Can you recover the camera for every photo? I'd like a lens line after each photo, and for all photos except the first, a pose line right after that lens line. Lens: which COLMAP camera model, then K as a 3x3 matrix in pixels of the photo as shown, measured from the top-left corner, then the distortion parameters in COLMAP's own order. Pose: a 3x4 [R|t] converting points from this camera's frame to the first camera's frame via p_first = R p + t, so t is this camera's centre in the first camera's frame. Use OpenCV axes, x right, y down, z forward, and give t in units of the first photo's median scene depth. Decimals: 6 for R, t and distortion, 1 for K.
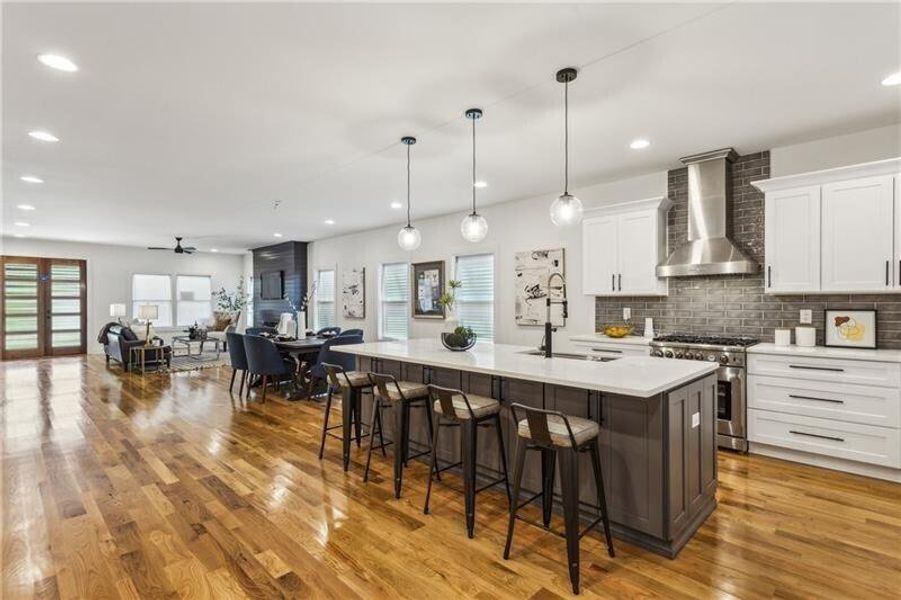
lens RADIAL K [[437.5, 0, 445.3], [0, 437.5, 300.3], [0, 0, 1]] dist [0.004025, -0.003102]
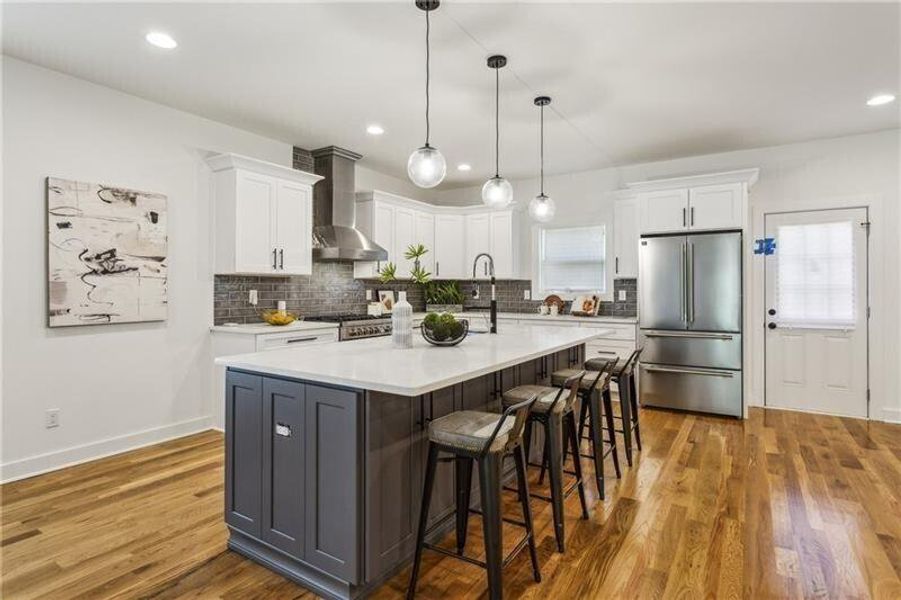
lens RADIAL K [[469.9, 0, 447.9], [0, 469.9, 288.5], [0, 0, 1]] dist [-0.006287, 0.002587]
pose [[-0.214396, 0.001232, 0.976746, -0.498478], [-0.003912, 0.999990, -0.002121, 0.014146], [-0.976739, -0.004276, -0.214389, 0.792383]]
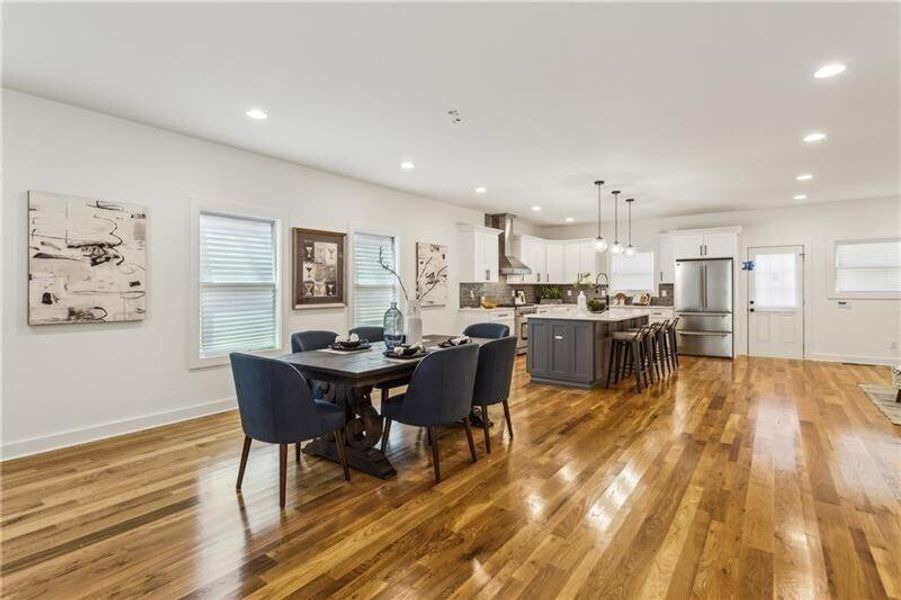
lens RADIAL K [[437.5, 0, 447.2], [0, 437.5, 287.7], [0, 0, 1]] dist [0.004025, -0.003102]
pose [[-0.144862, 0.004674, 0.989441, -1.105868], [-0.002390, 0.999984, -0.005074, 0.014588], [-0.989449, -0.003100, -0.144849, 1.259120]]
